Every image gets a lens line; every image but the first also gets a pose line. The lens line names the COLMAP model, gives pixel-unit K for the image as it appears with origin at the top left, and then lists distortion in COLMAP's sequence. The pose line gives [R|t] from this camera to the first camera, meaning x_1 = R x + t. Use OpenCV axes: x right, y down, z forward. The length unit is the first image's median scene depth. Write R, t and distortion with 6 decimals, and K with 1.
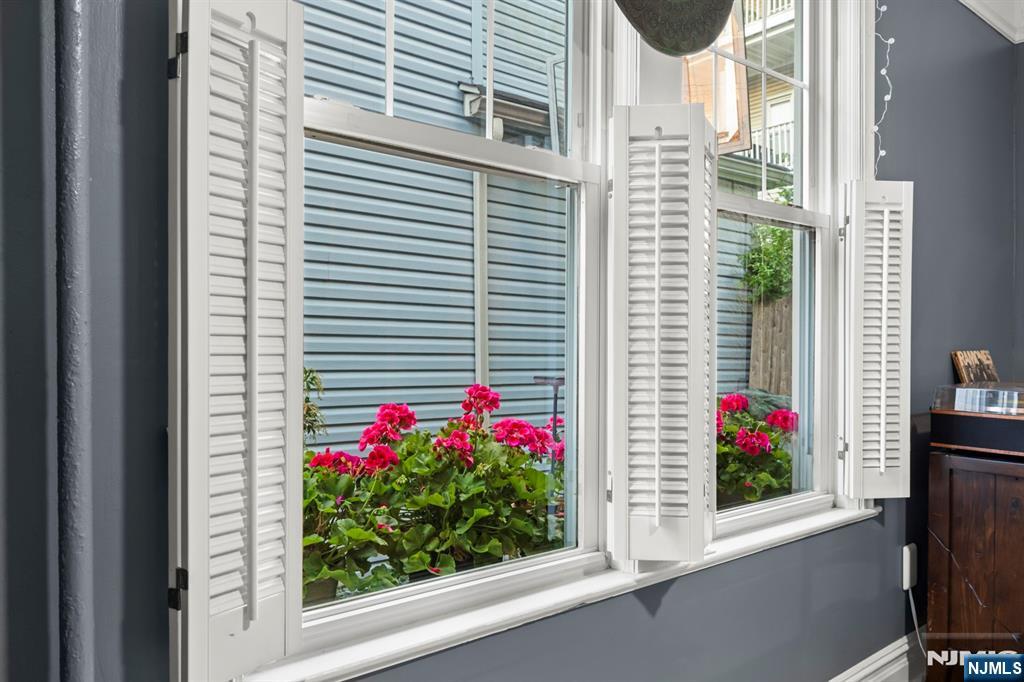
lens RADIAL K [[726.8, 0, 514.2], [0, 726.8, 343.7], [0, 0, 1]] dist [-0.004780, -0.001555]
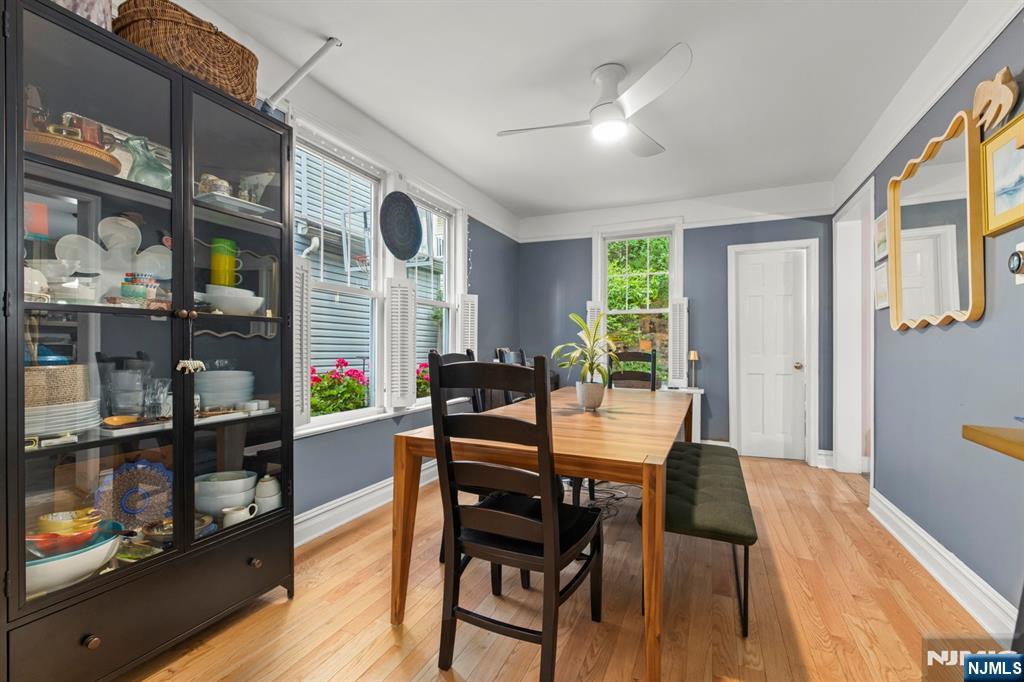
lens RADIAL K [[439.2, 0, 510.2], [0, 439.2, 342.4], [0, 0, 1]] dist [0.001893, 0.000068]
pose [[0.893245, 0.003894, 0.449553, -0.255281], [0.000026, 0.999962, -0.008713, 0.002625], [-0.449570, 0.007795, 0.893211, -1.047761]]
